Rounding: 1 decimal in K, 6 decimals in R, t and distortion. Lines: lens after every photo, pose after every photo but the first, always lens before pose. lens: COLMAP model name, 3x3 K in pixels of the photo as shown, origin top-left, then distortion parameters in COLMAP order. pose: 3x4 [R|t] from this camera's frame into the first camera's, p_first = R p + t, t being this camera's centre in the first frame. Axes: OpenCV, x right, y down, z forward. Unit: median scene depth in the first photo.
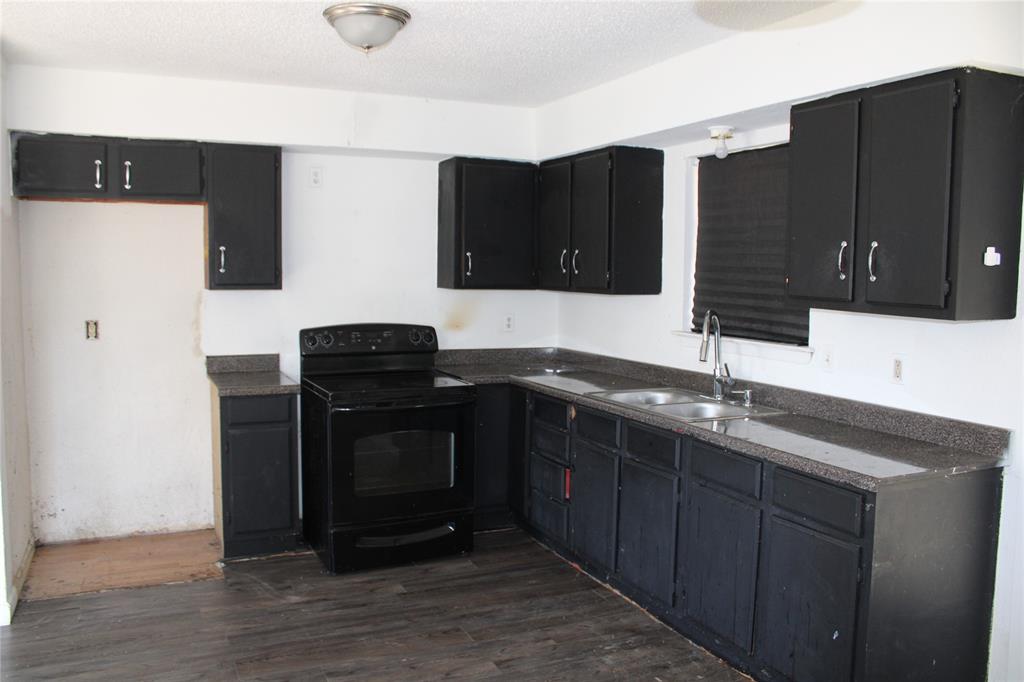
lens RADIAL K [[854.3, 0, 512.0], [0, 854.3, 341.0], [0, 0, 1]] dist [-0.180836, 0.166722]
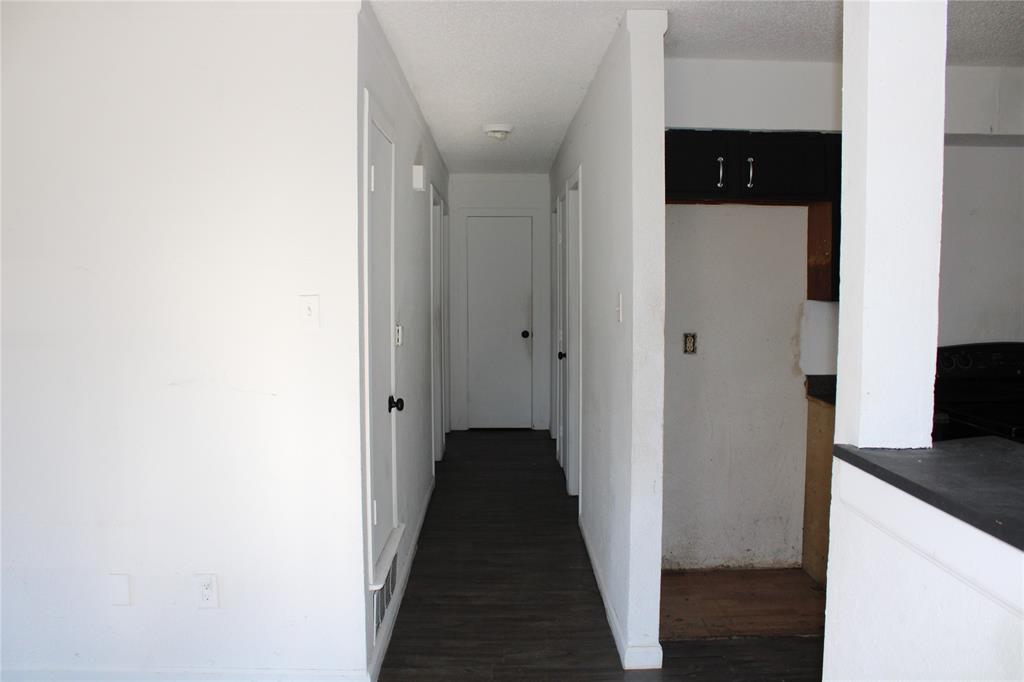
lens RADIAL K [[854.3, 0, 512.0], [0, 854.3, 341.0], [0, 0, 1]] dist [-0.180836, 0.166722]
pose [[0.911322, 0.019876, -0.411214, -0.296131], [-0.025275, 0.999651, -0.007697, -0.003763], [0.410917, 0.017408, 0.911507, 0.059286]]
